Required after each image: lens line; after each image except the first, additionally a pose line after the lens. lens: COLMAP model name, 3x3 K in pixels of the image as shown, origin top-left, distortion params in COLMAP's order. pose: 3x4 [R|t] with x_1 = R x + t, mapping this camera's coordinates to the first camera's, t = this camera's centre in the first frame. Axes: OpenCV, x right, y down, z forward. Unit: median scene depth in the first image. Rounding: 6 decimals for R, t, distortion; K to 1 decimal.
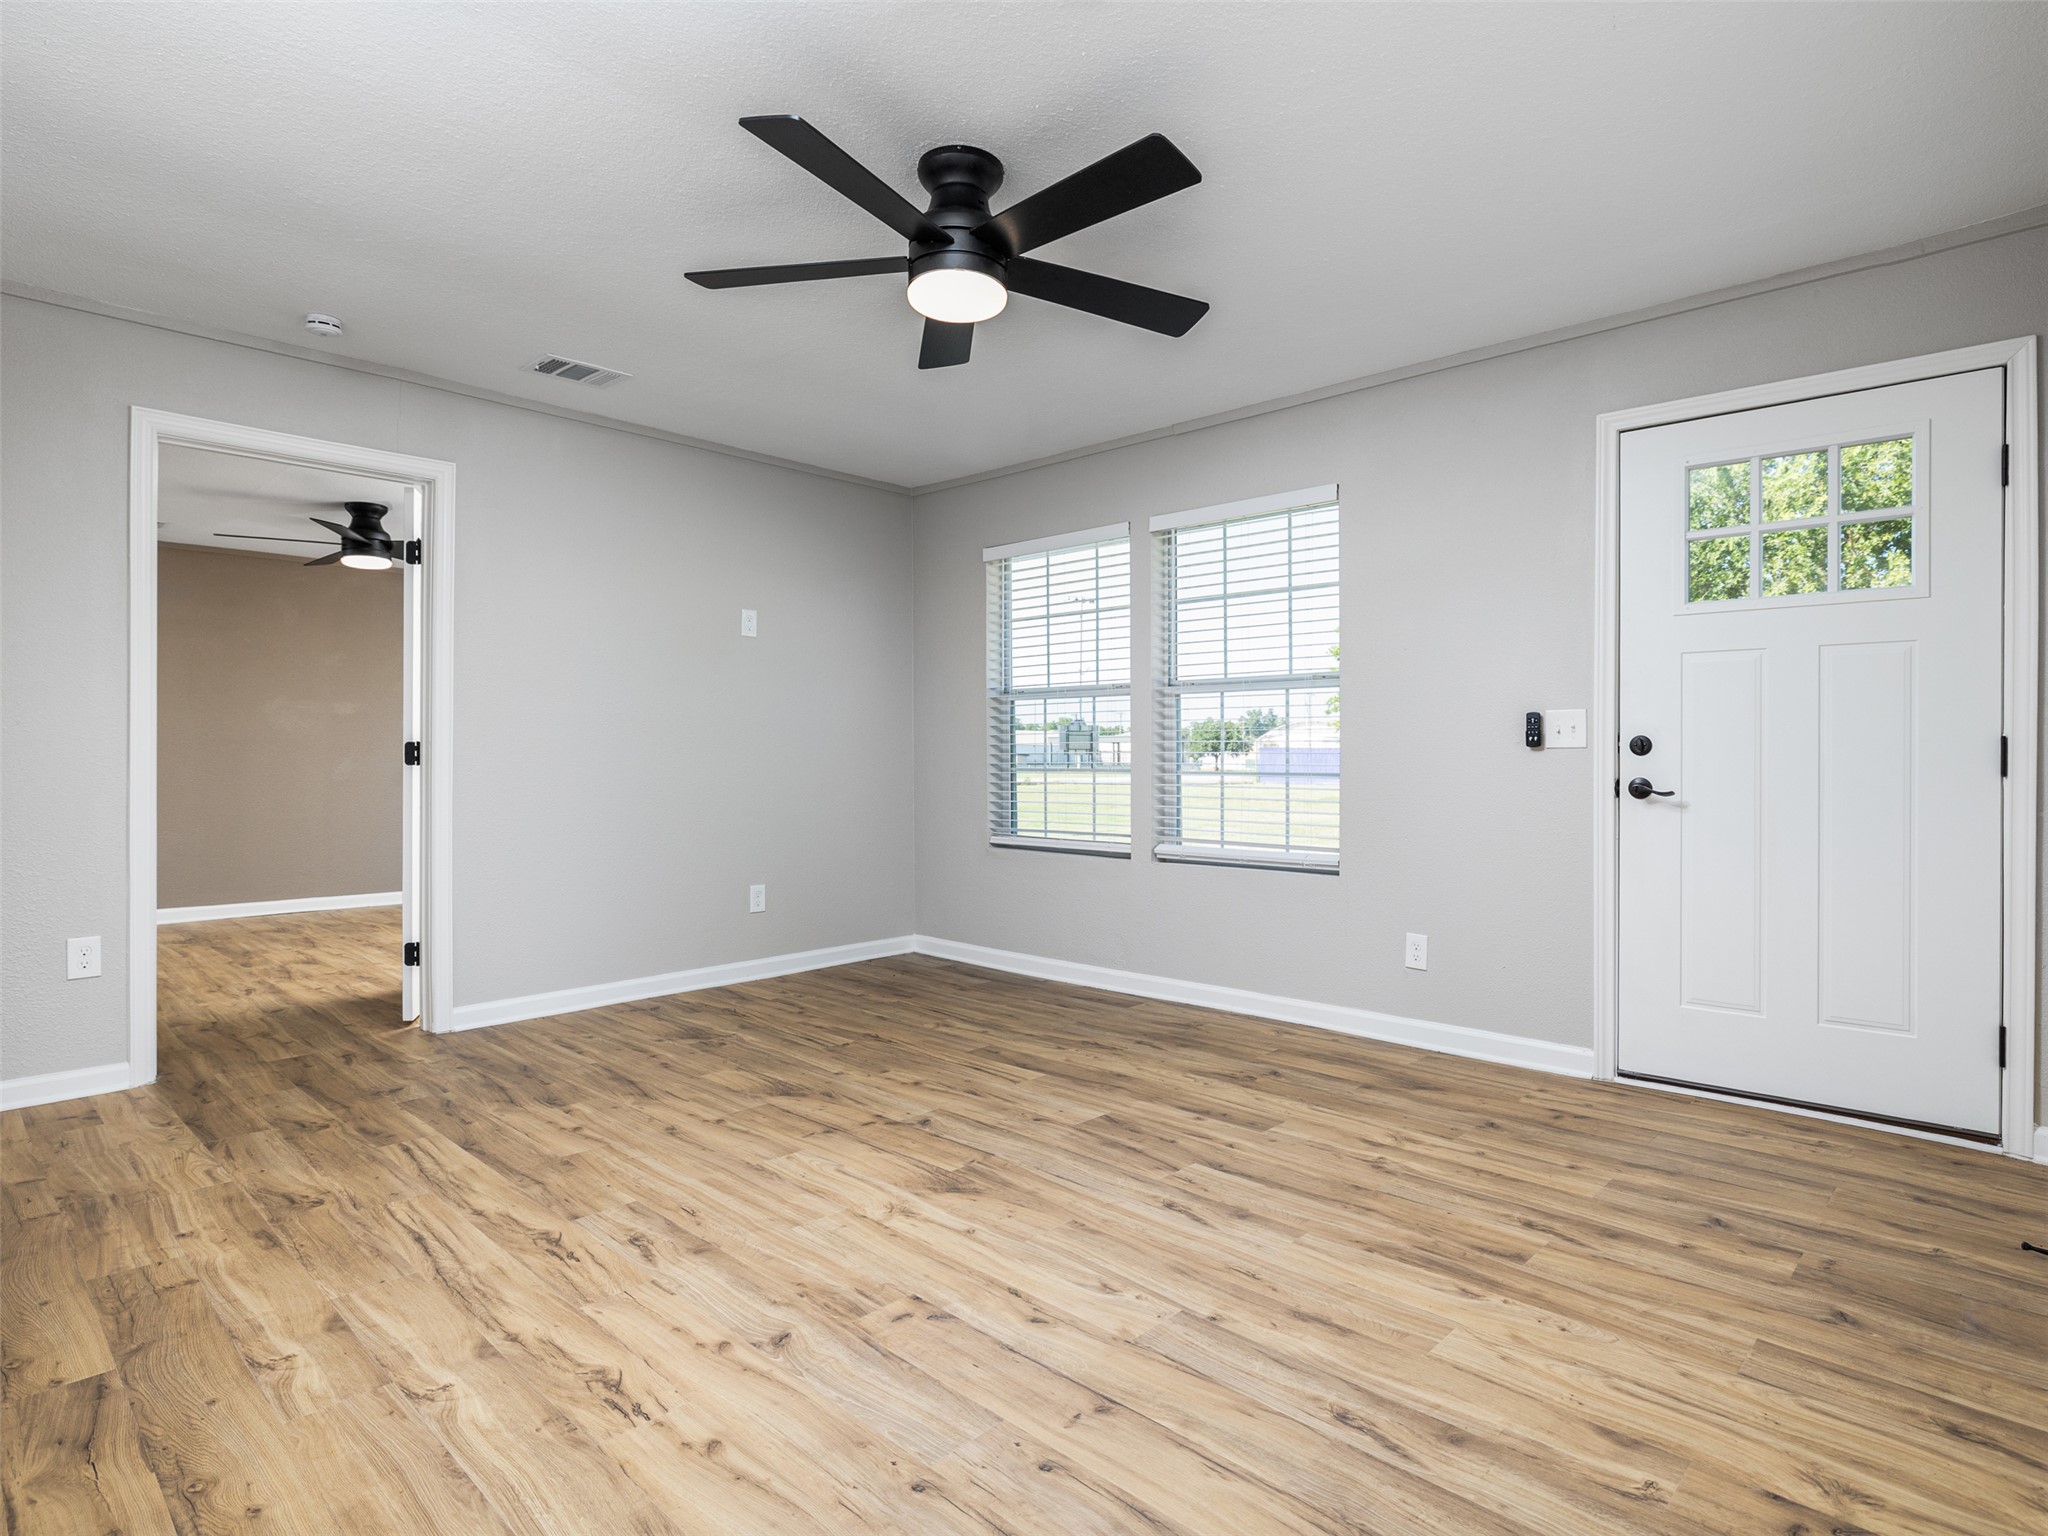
lens RADIAL K [[1097.1, 0, 1024.9], [0, 1097.1, 767.4], [0, 0, 1]] dist [-0.010494, 0.001007]
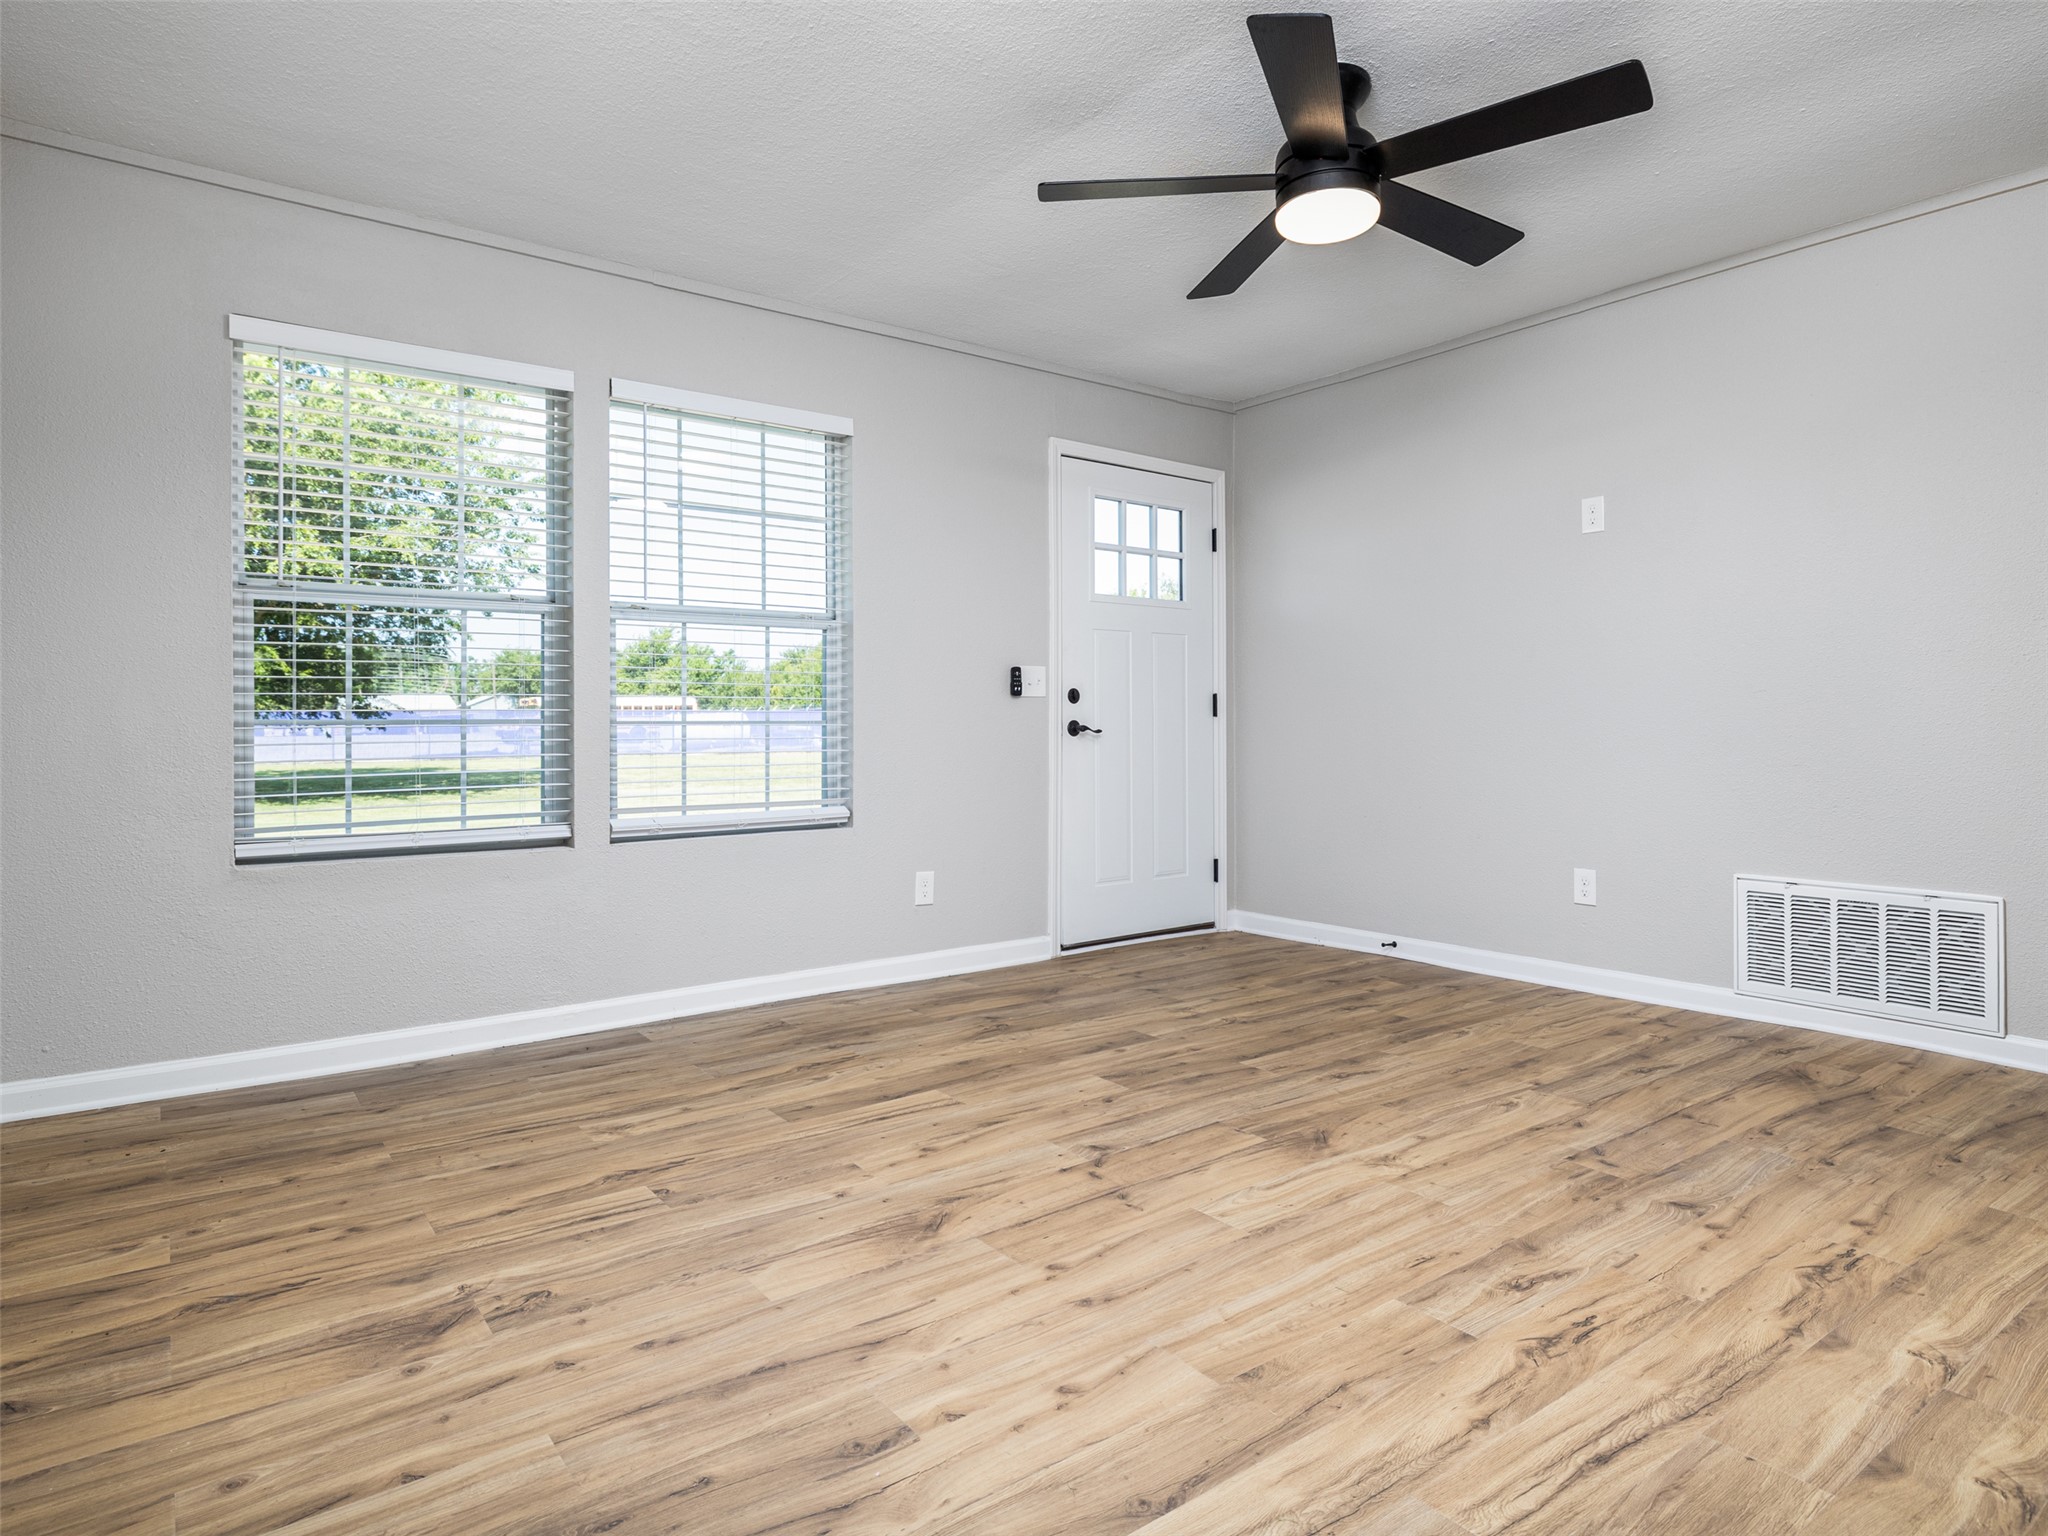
lens RADIAL K [[1173.2, 0, 1029.4], [0, 1173.2, 722.0], [0, 0, 1]] dist [-0.003373, -0.000792]
pose [[0.166888, 0.000150, 0.985976, -0.975994], [0.015454, 0.999877, -0.002768, 0.017193], [-0.985855, 0.015700, 0.166866, 0.938953]]
